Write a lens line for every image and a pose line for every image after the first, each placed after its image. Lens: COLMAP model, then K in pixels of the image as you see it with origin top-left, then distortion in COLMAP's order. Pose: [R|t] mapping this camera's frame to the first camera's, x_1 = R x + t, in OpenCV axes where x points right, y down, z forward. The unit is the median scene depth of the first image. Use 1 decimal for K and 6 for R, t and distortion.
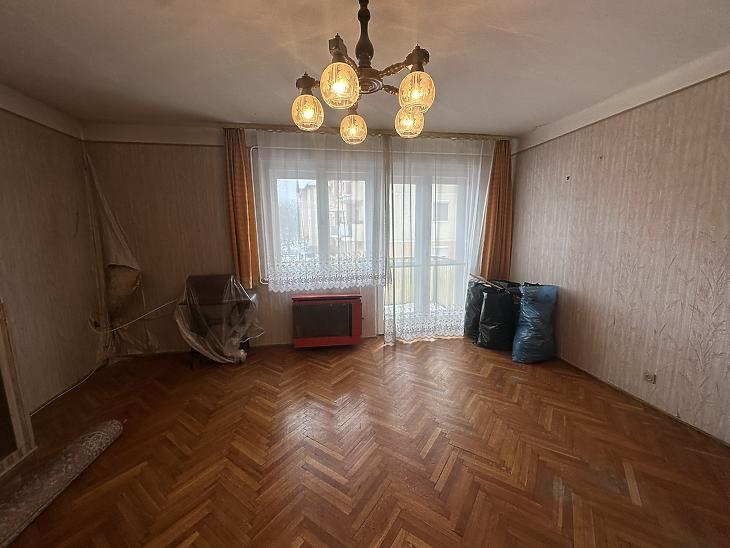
lens RADIAL K [[291.7, 0, 367.1], [0, 291.7, 271.8], [0, 0, 1]] dist [0.003211, 0.000240]
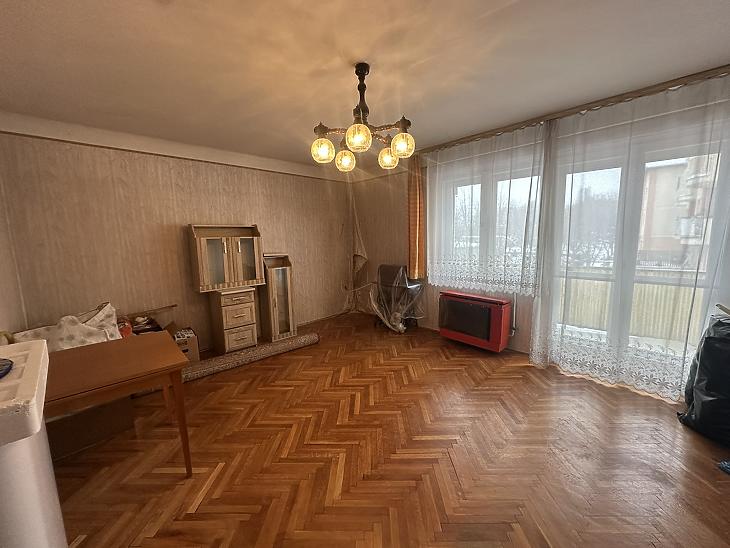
lens RADIAL K [[291.7, 0, 366.7], [0, 291.7, 271.9], [0, 0, 1]] dist [0.003211, 0.000240]
pose [[0.553561, 0.103375, -0.826368, 0.523416], [-0.103264, 0.993129, 0.055063, -0.021796], [0.826382, 0.054853, 0.560432, 0.106257]]
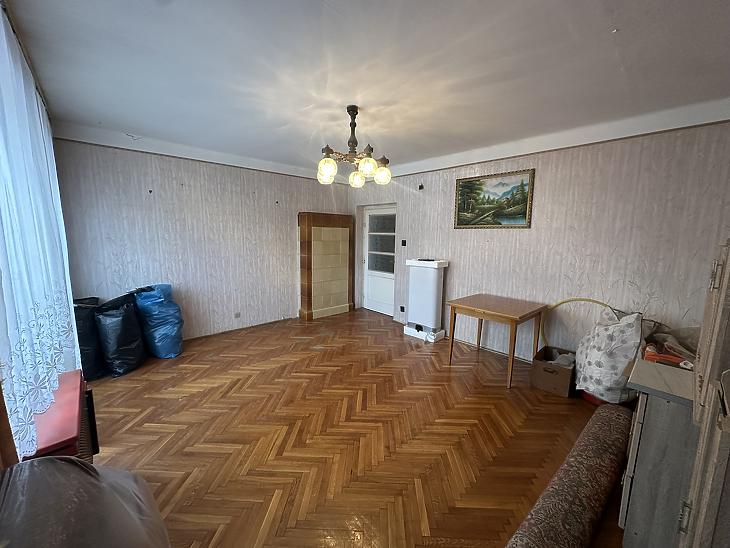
lens RADIAL K [[291.7, 0, 362.3], [0, 291.7, 276.4], [0, 0, 1]] dist [0.003211, 0.000240]
pose [[-0.529021, -0.118752, 0.840259, -0.692650], [0.112070, 0.971711, 0.207888, -0.124529], [-0.841176, 0.204145, -0.500747, 0.841493]]
